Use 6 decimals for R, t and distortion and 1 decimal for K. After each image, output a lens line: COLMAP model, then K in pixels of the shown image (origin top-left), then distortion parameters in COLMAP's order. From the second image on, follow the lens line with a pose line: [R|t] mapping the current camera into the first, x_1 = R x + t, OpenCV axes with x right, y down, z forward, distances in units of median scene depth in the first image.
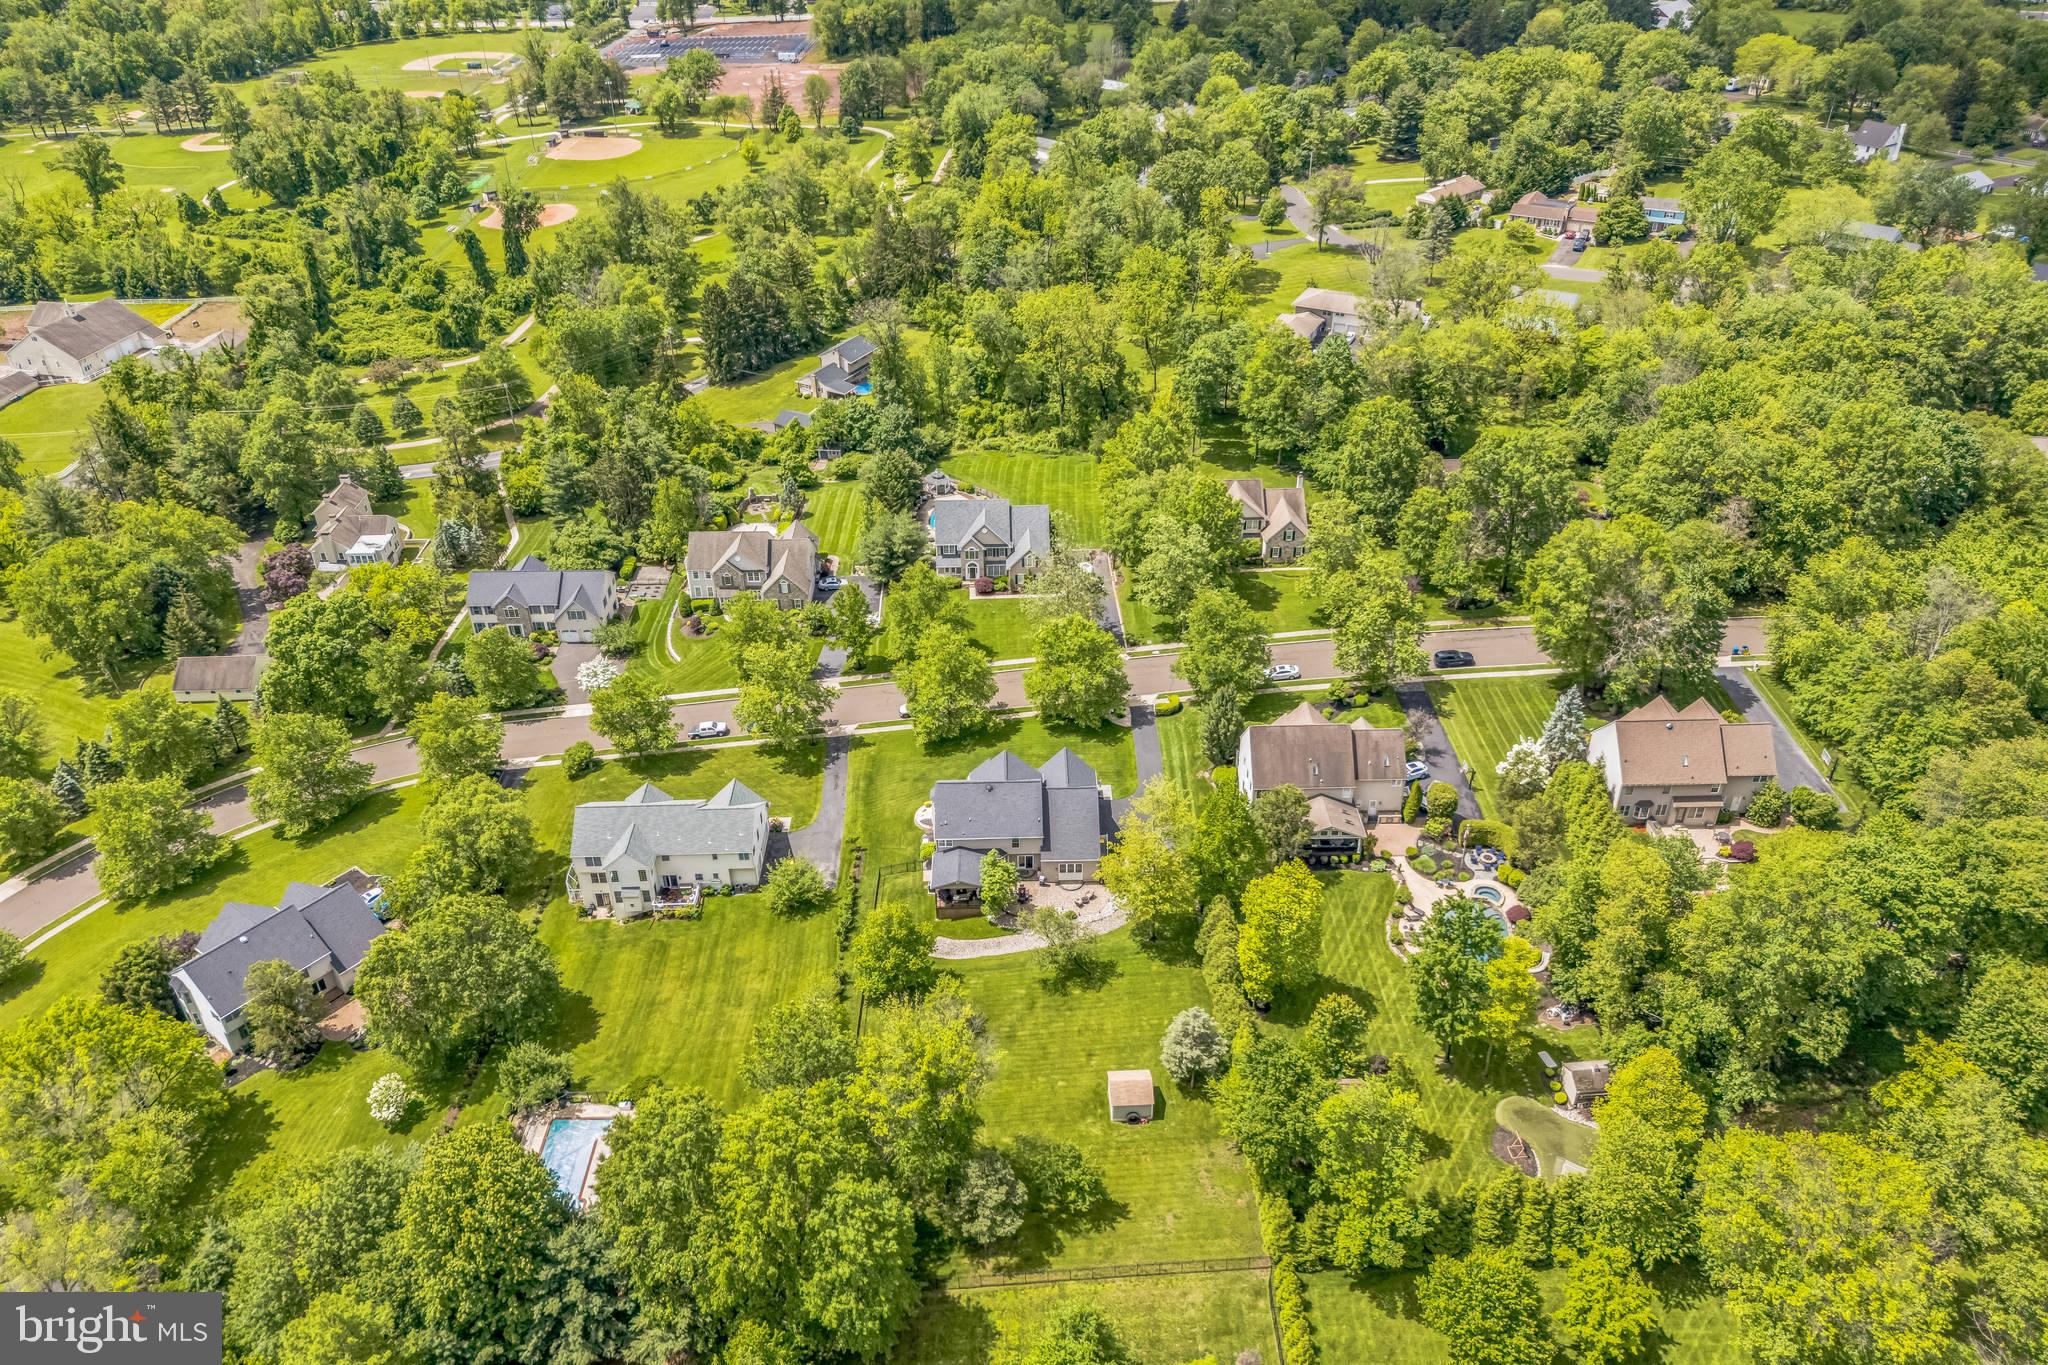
lens RADIAL K [[1425.4, 0, 1024.3], [0, 1425.4, 693.1], [0, 0, 1]] dist [0.039979, -0.023406]
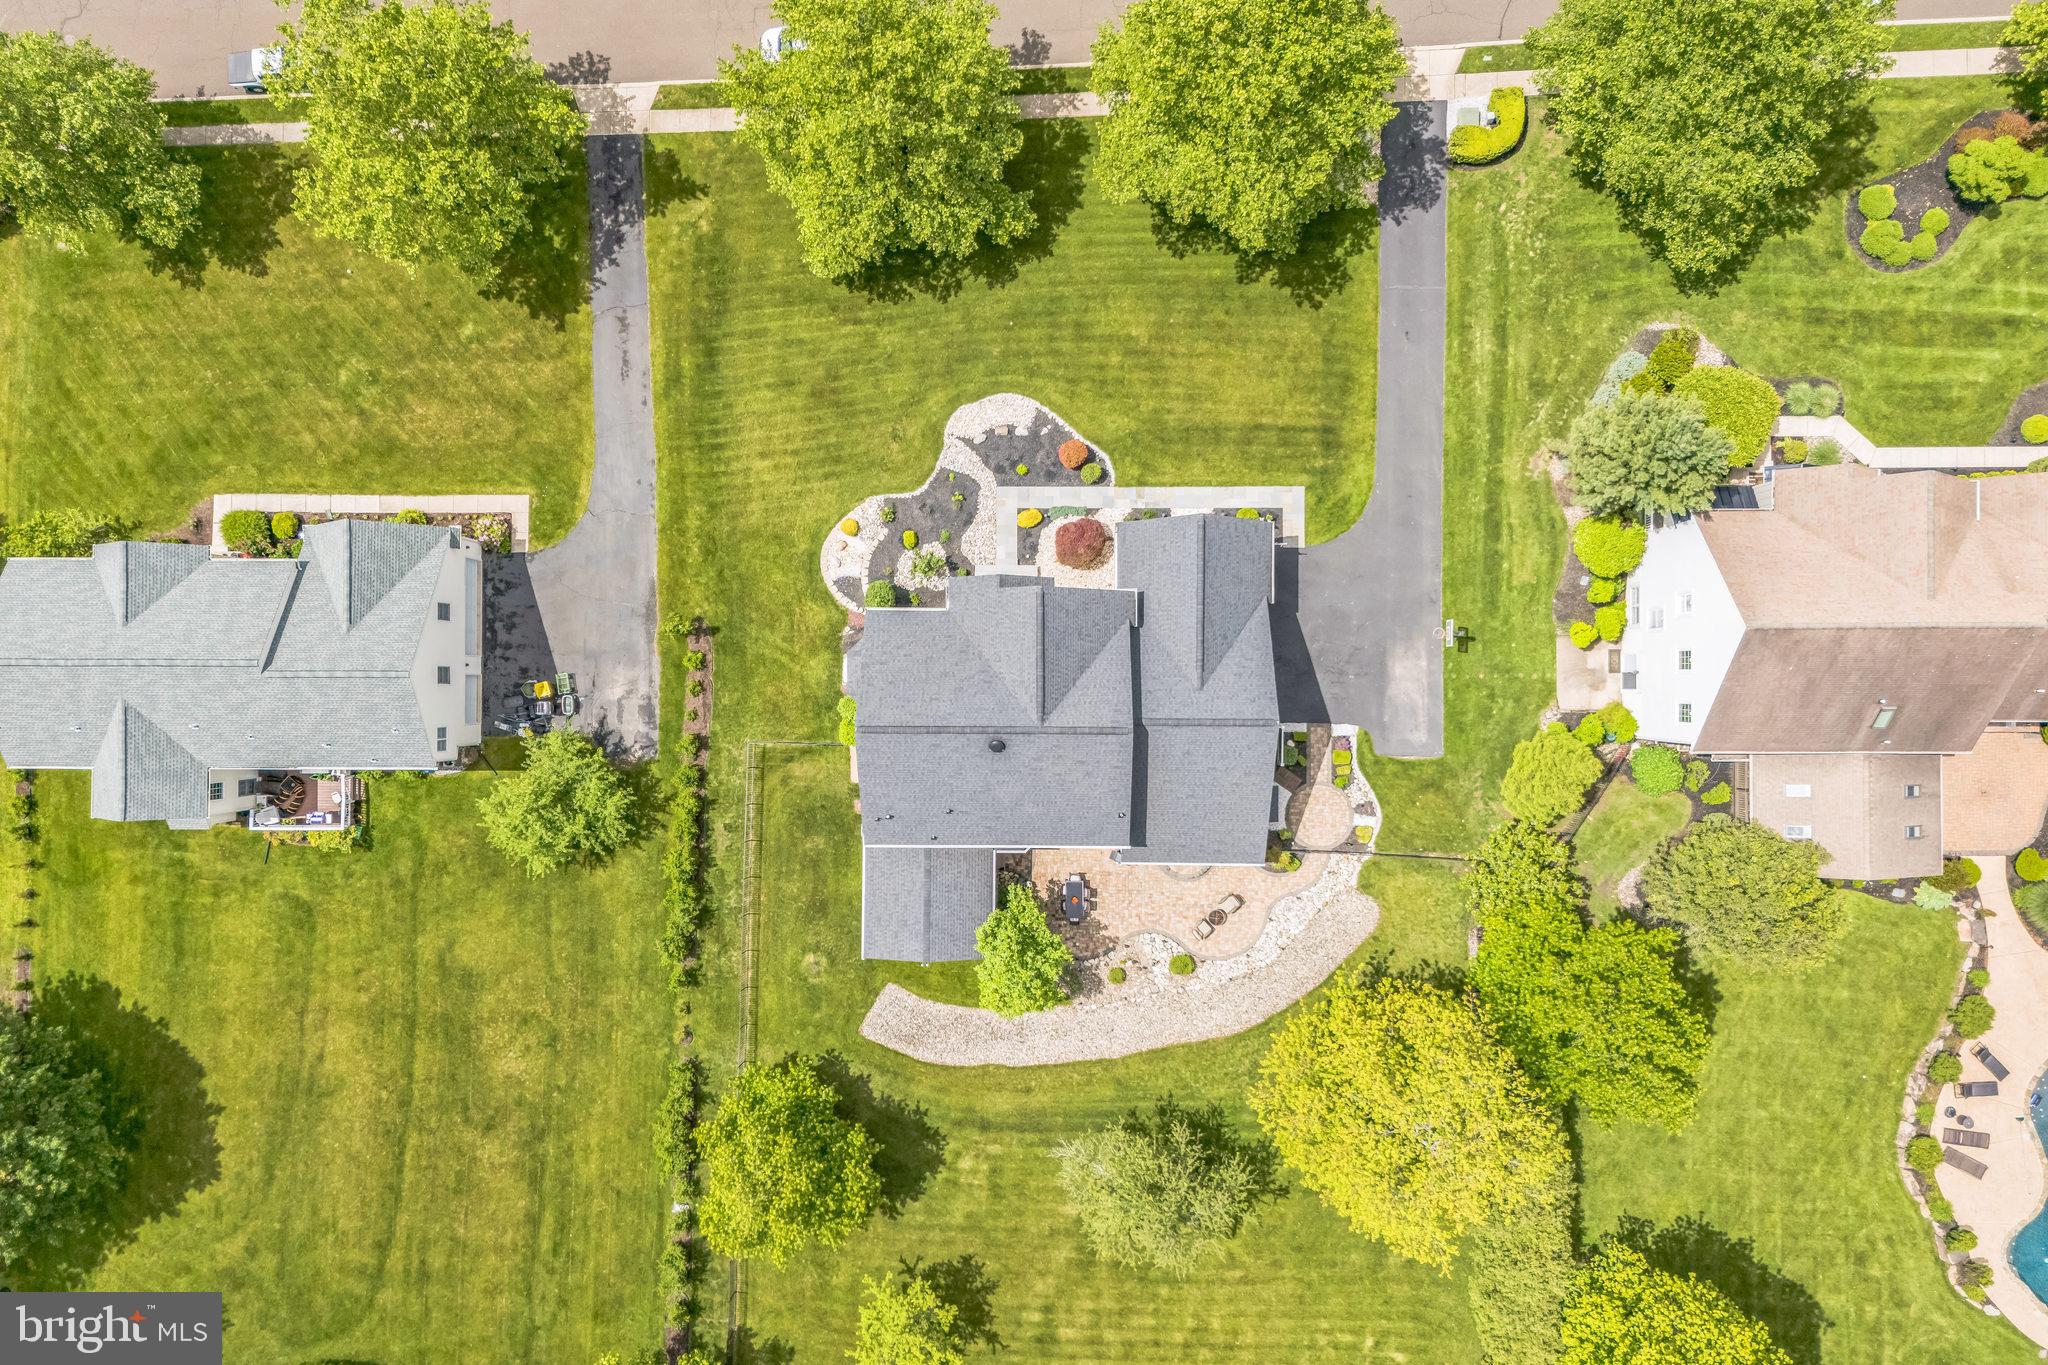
lens RADIAL K [[1462.7, 0, 1024.0], [0, 1462.7, 682.5], [0, 0, 1]] dist [0.040852, -0.030042]
pose [[0.999789, 0.017889, -0.010121, -0.011078], [-0.001700, 0.562706, 0.826655, -0.217834], [0.020483, -0.826463, 0.562618, 0.650990]]
